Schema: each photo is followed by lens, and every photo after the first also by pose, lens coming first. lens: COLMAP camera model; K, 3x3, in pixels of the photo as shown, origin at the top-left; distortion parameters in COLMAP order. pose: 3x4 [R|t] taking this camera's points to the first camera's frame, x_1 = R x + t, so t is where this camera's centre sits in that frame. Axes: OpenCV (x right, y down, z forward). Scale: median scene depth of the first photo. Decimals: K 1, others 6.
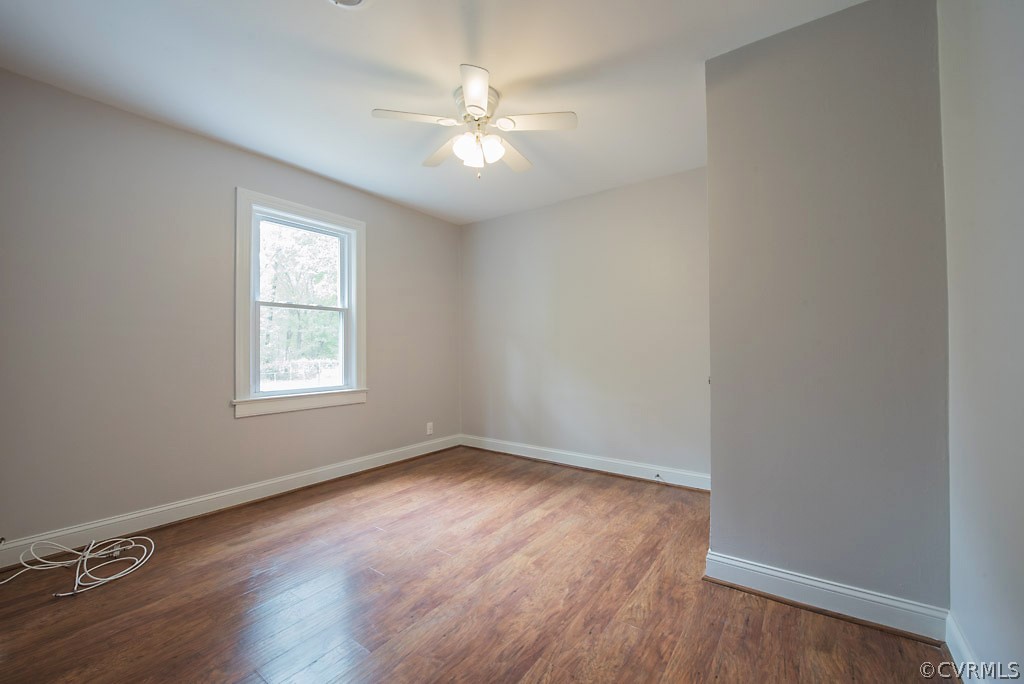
lens RADIAL K [[407.6, 0, 510.0], [0, 407.6, 341.4], [0, 0, 1]] dist [-0.014314, -0.002007]
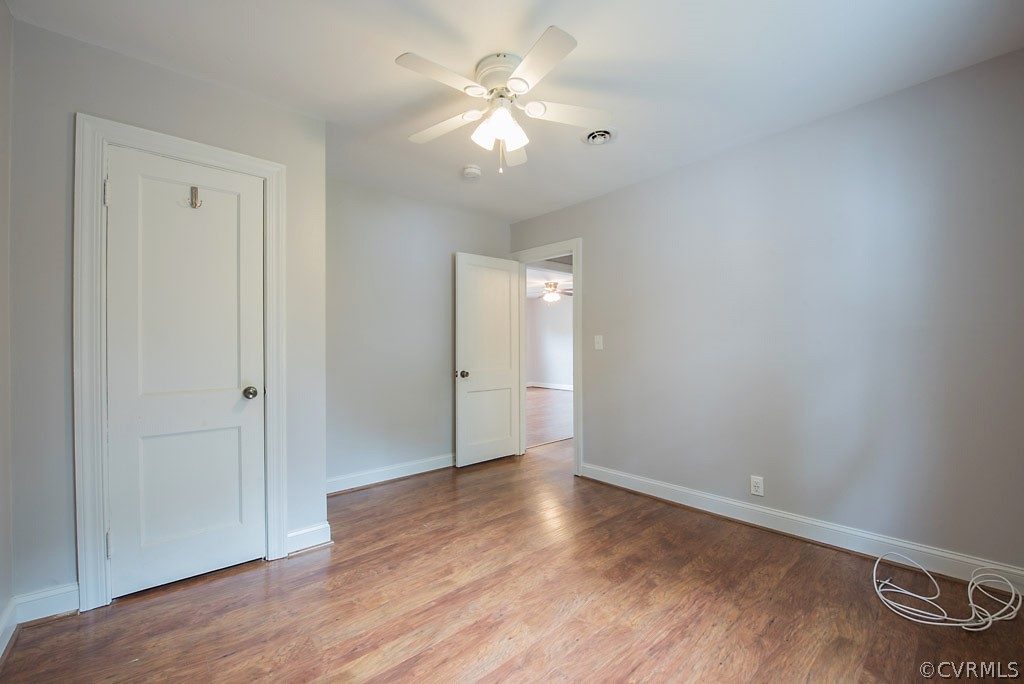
lens RADIAL K [[407.6, 0, 514.0], [0, 407.6, 348.3], [0, 0, 1]] dist [-0.014314, -0.002007]
pose [[-0.977139, 0.005748, 0.212526, -0.285179], [0.002184, 0.999853, -0.017000, 0.011996], [-0.212592, -0.016147, -0.977008, 1.819587]]
